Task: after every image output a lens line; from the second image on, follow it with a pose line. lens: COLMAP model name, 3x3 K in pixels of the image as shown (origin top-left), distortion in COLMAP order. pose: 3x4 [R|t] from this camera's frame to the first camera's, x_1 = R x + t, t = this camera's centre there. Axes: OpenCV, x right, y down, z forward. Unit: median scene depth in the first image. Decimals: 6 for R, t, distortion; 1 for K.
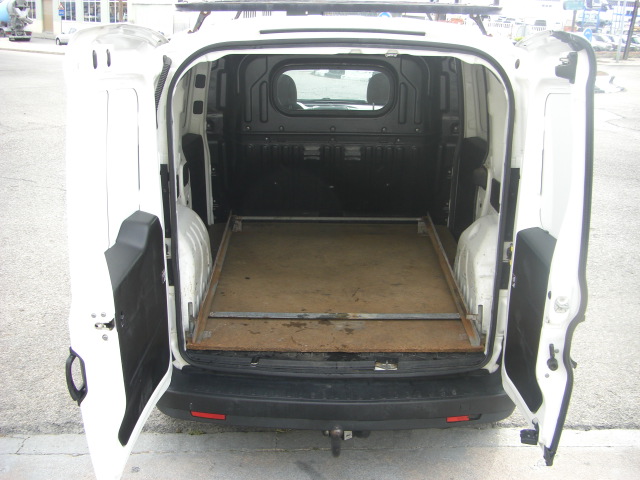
lens RADIAL K [[711.3, 0, 320.6], [0, 711.3, 238.5], [0, 0, 1]] dist [-0.139681, 0.000000]
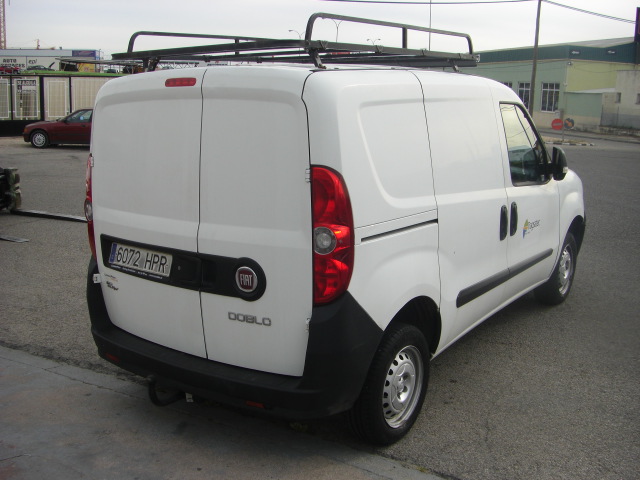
lens RADIAL K [[711.3, 0, 315.3], [0, 711.3, 238.8], [0, 0, 1]] dist [-0.139681, 0.000000]
pose [[0.819814, 0.095658, -0.564583, 0.661812], [-0.163920, 0.983892, -0.071322, 0.047627], [0.548666, 0.151018, 0.822289, 0.069212]]
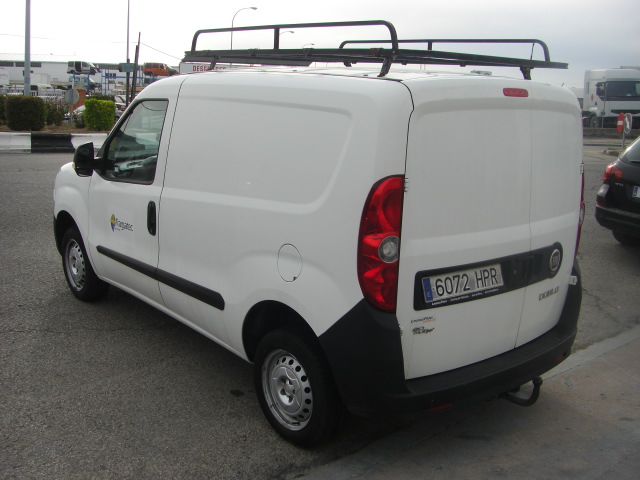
lens RADIAL K [[711.3, 0, 301.3], [0, 711.3, 238.3], [0, 0, 1]] dist [-0.139681, 0.000000]
pose [[0.767053, -0.126343, 0.629021, -0.763283], [0.182458, 0.982894, -0.025076, -0.022656], [-0.615093, 0.134005, 0.776984, 0.166361]]
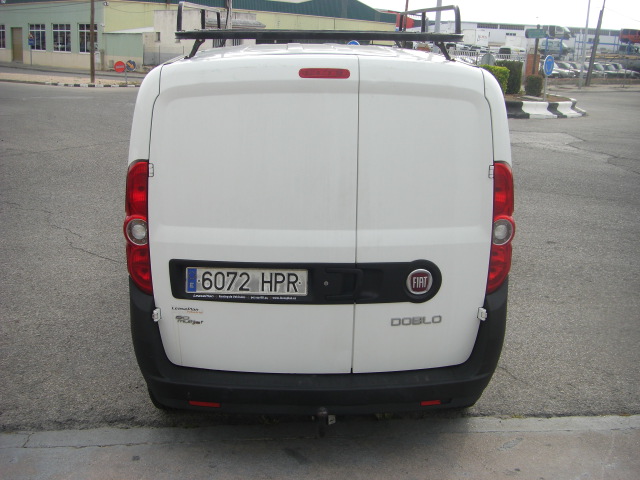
lens RADIAL K [[711.3, 0, 322.5], [0, 711.3, 241.9], [0, 0, 1]] dist [-0.139681, 0.000000]
pose [[0.998888, -0.011155, 0.045812, -0.017592], [0.012732, 0.999331, -0.034290, 0.029275], [-0.045399, 0.034835, 0.998361, -0.085960]]
